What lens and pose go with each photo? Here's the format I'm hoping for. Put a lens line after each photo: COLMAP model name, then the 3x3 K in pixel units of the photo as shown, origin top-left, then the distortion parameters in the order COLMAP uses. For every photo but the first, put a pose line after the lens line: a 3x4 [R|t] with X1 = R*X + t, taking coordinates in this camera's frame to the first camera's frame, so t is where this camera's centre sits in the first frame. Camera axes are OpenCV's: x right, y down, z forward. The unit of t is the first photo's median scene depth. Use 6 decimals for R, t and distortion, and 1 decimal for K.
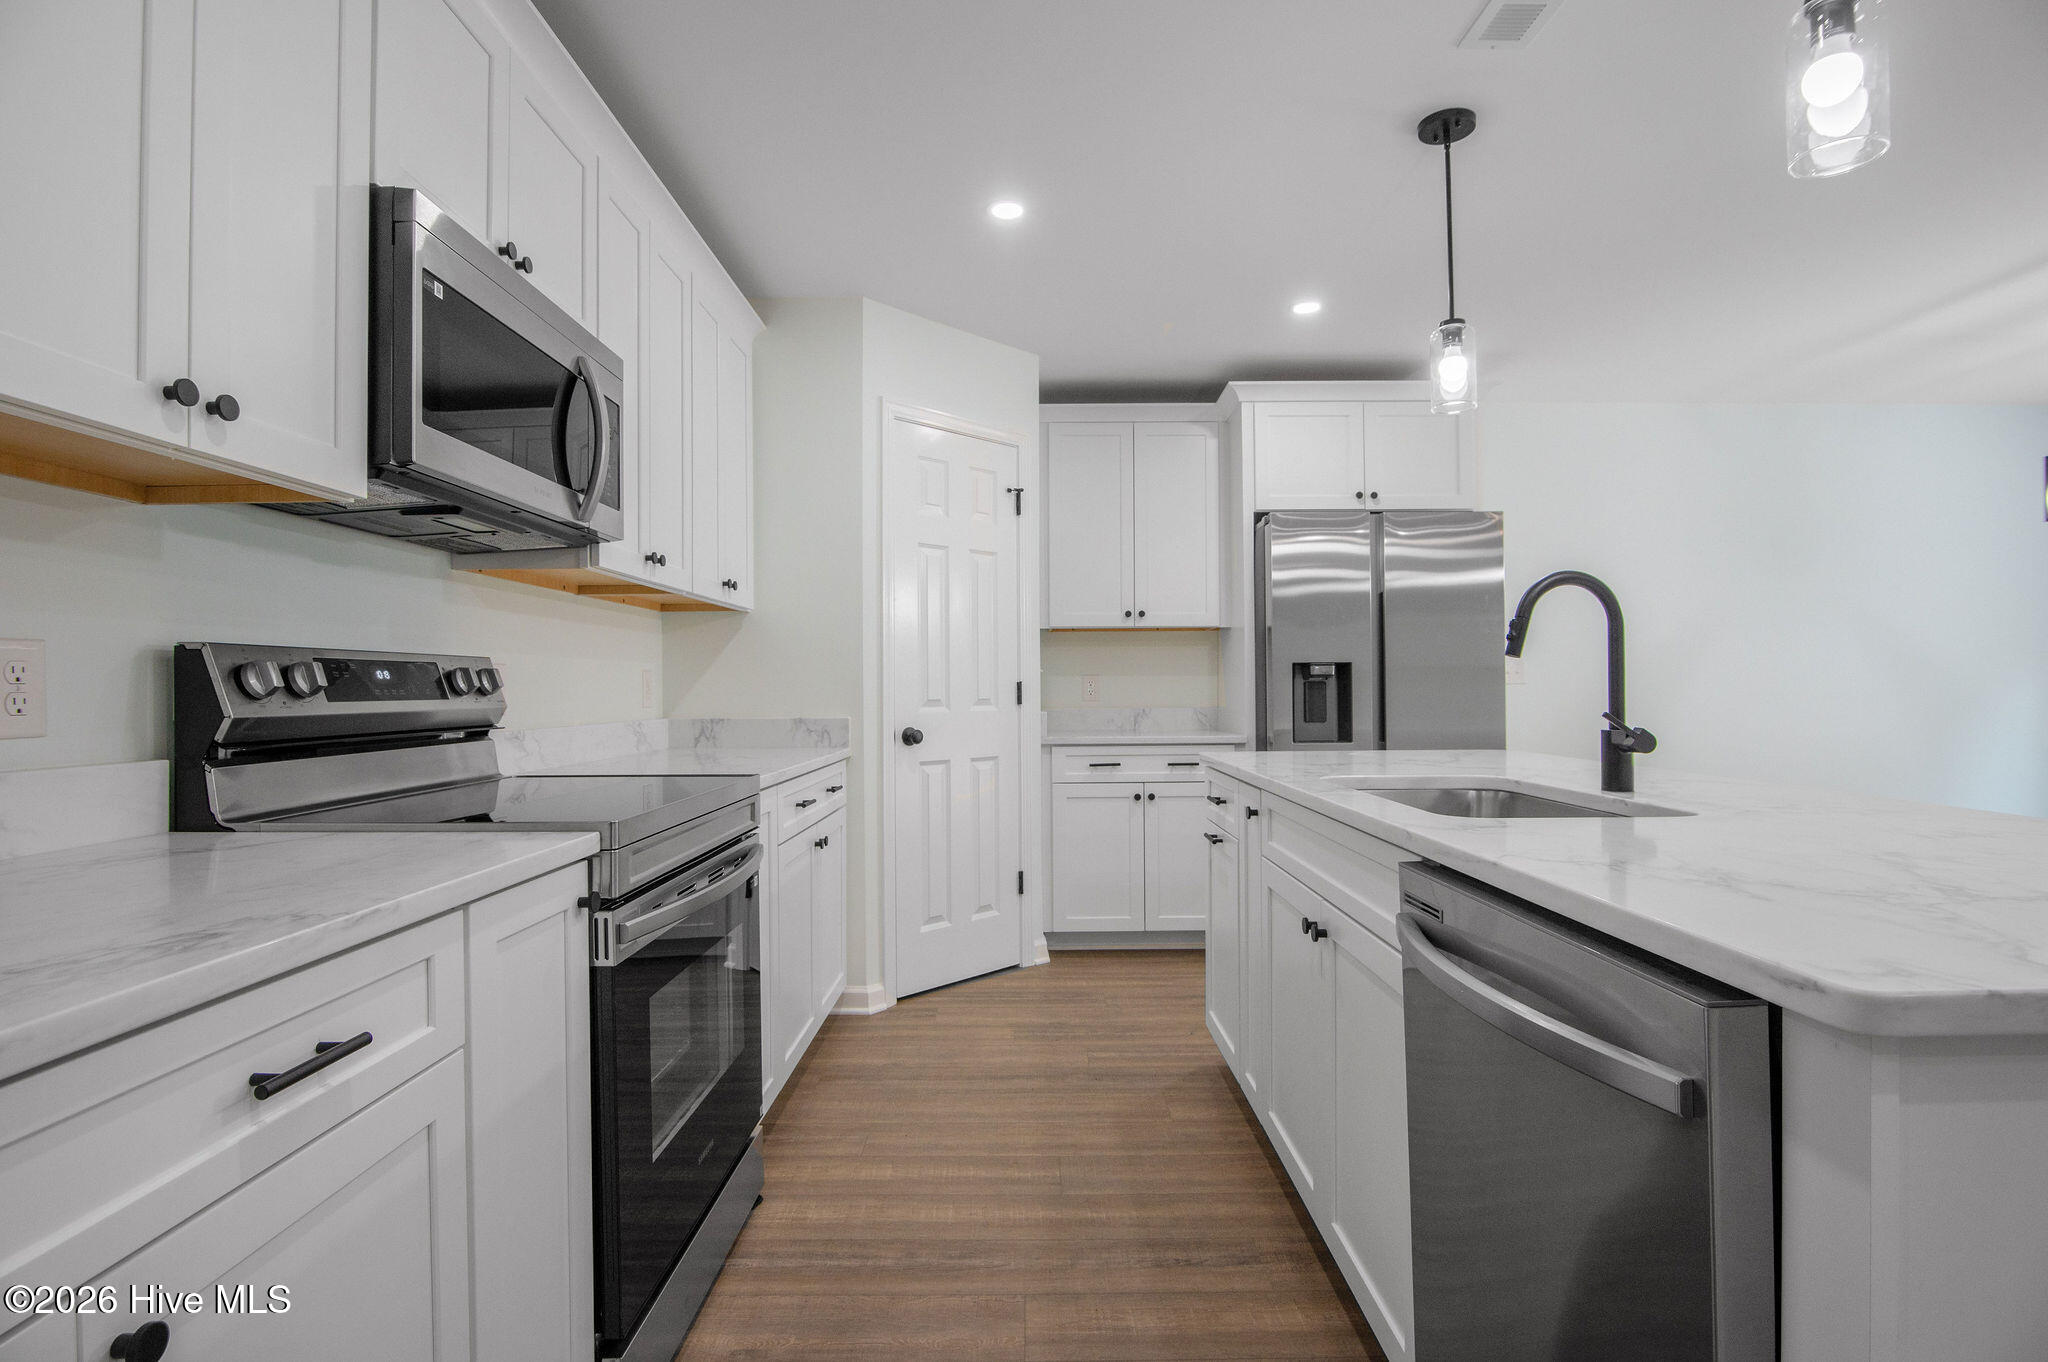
lens RADIAL K [[994.4, 0, 1027.2], [0, 994.4, 682.4], [0, 0, 1]] dist [-0.021266, 0.000725]
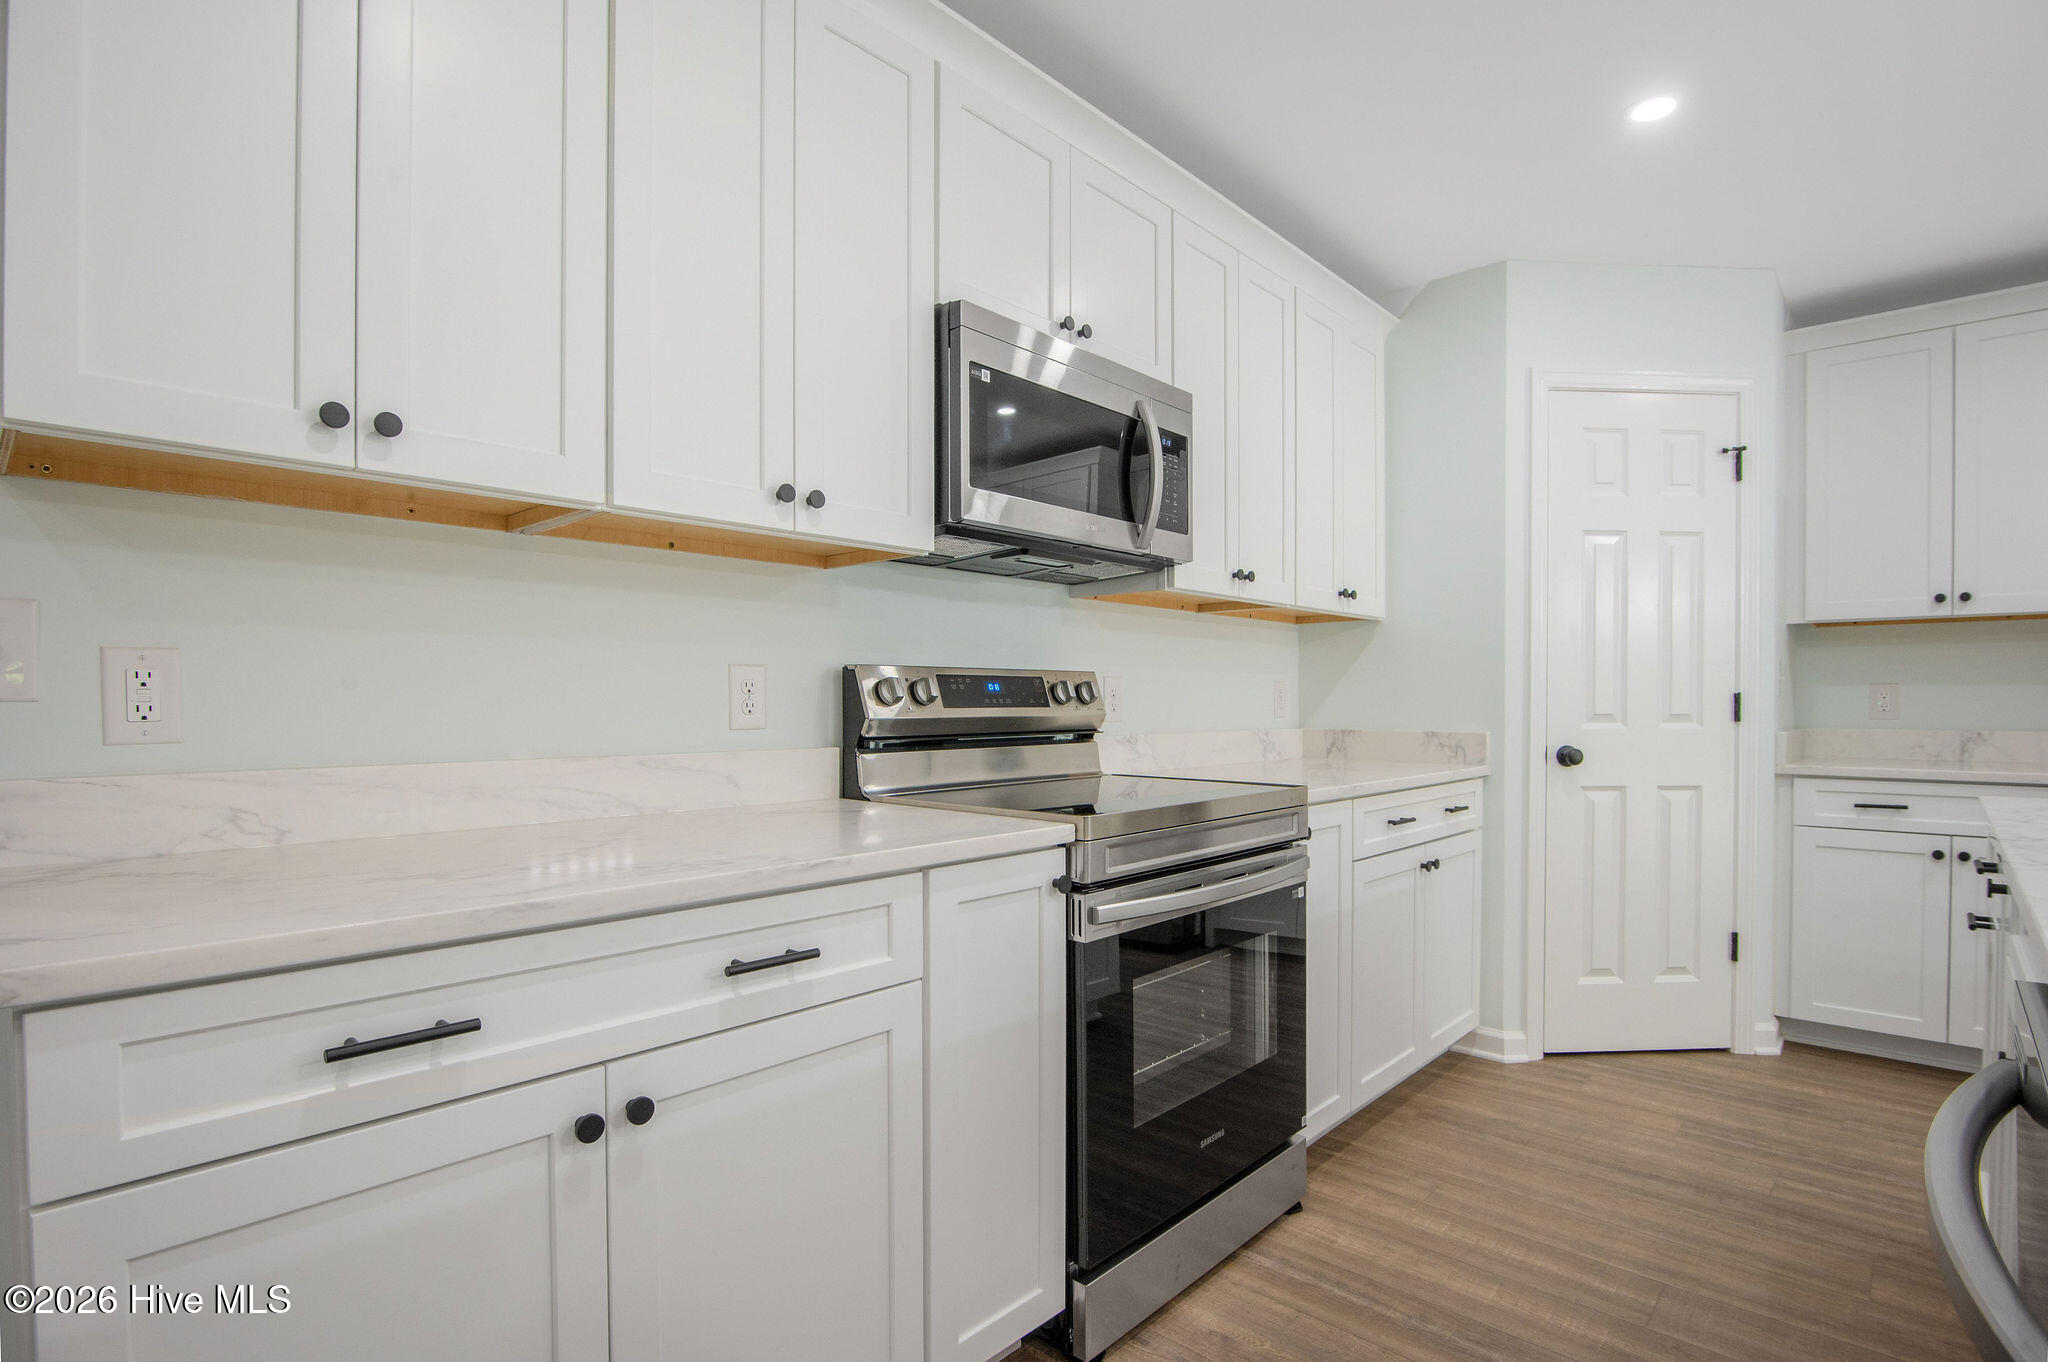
lens RADIAL K [[1010.6, 0, 1031.4], [0, 1010.6, 712.0], [0, 0, 1]] dist [-0.017199, -0.000249]
pose [[0.739896, 0.014638, -0.672562, 0.214208], [-0.001234, 0.999791, 0.020403, -0.001946], [0.672721, -0.014266, 0.739759, 0.068505]]
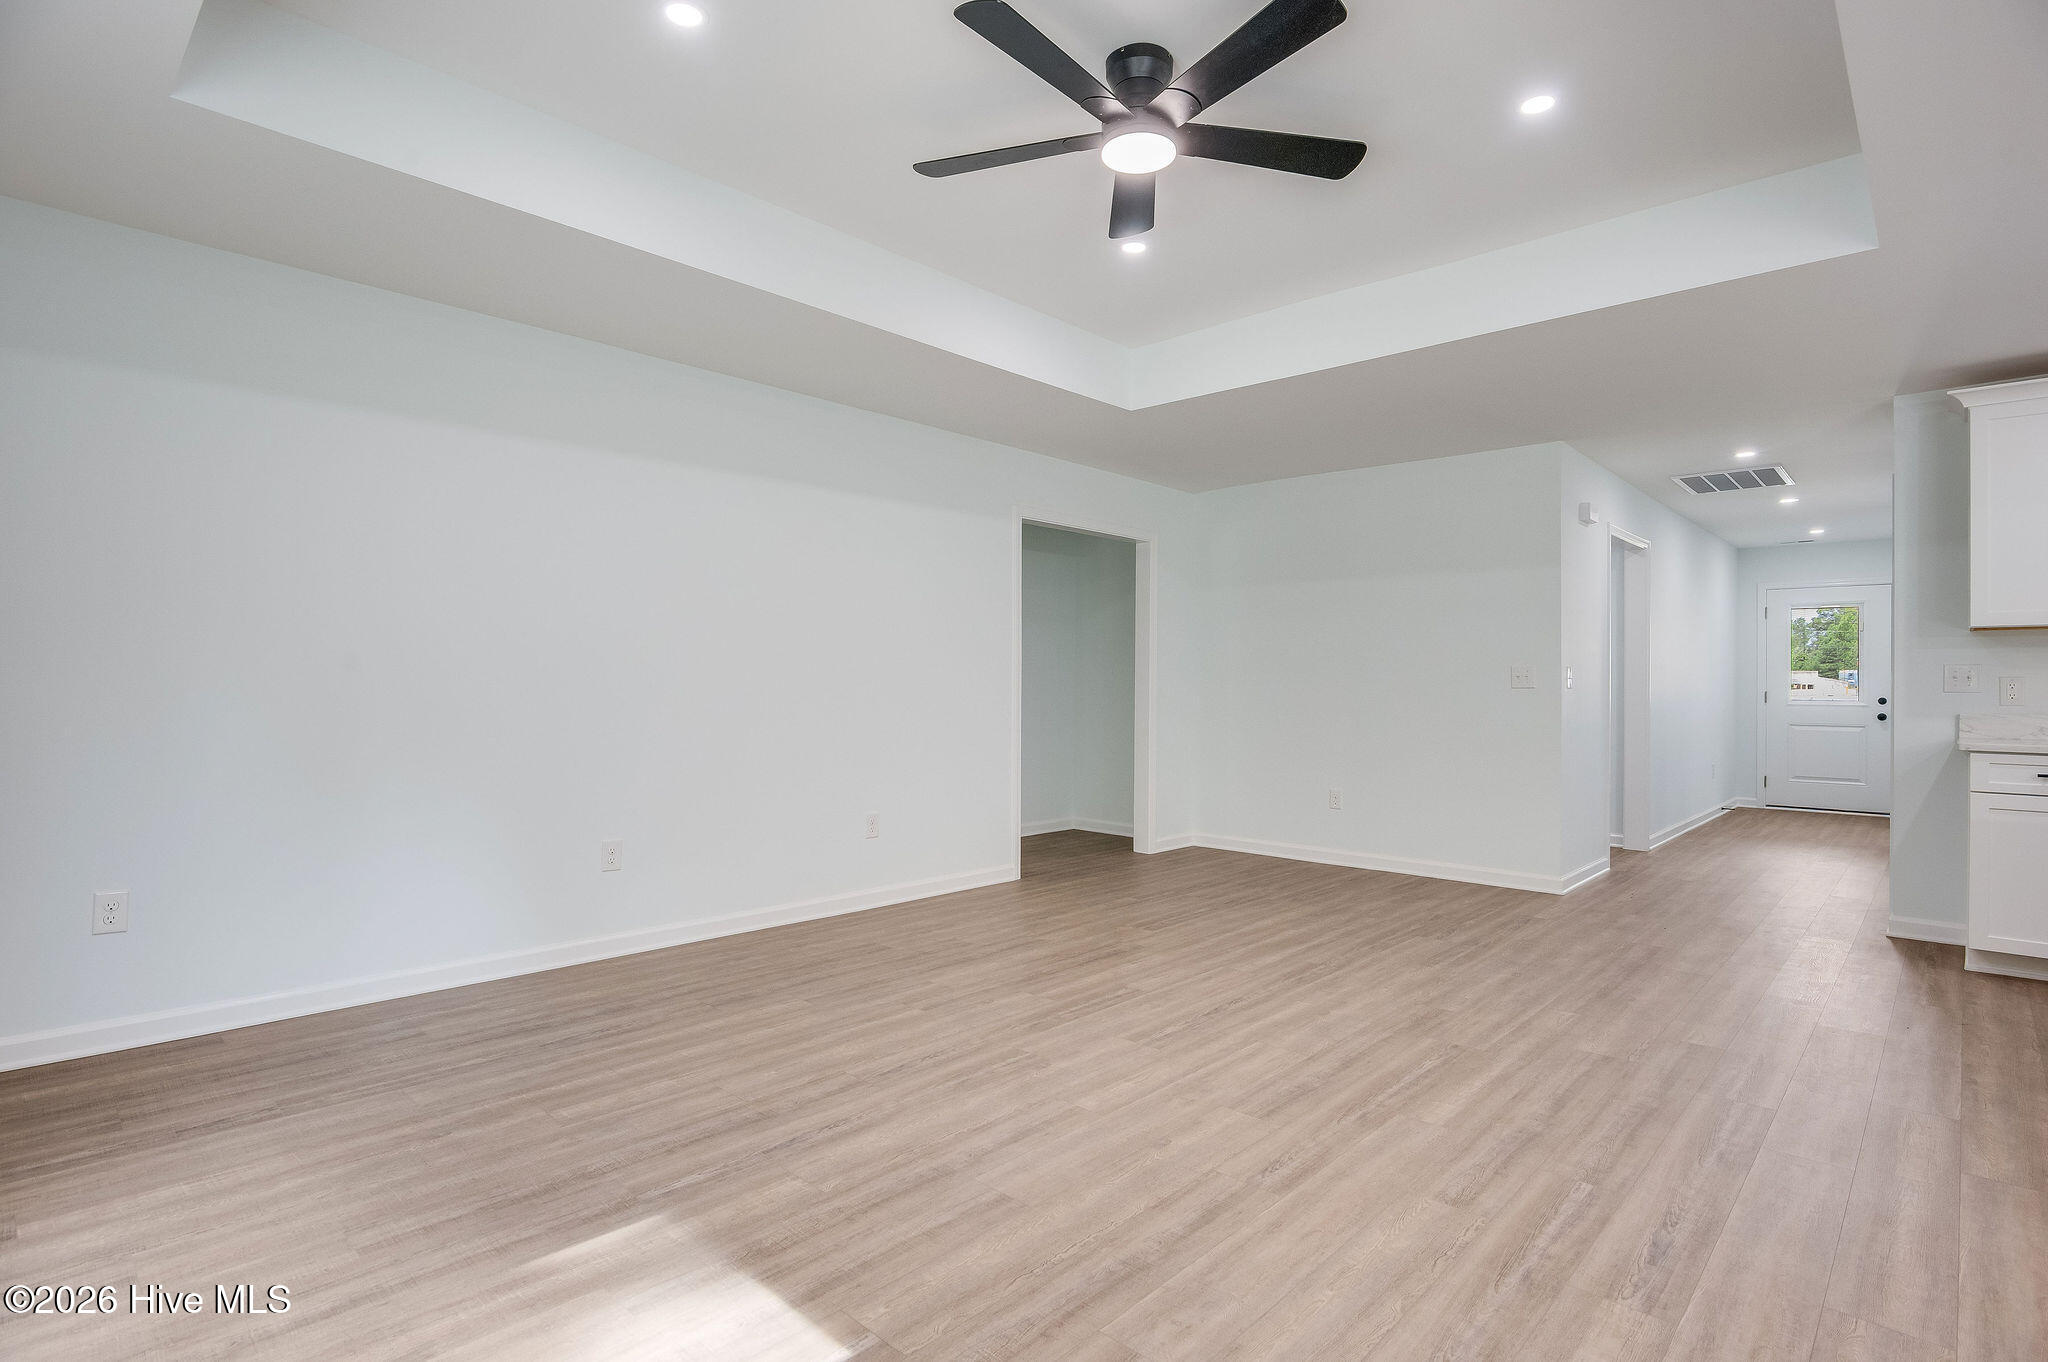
lens RADIAL K [[1014.2, 0, 1027.5], [0, 1014.2, 681.5], [0, 0, 1]] dist [-0.020027, 0.000286]
pose [[-0.684813, -0.002545, -0.728715, 2.294341], [0.001023, 0.999990, -0.004454, -0.011517], [0.728719, -0.003795, -0.684803, 0.076784]]
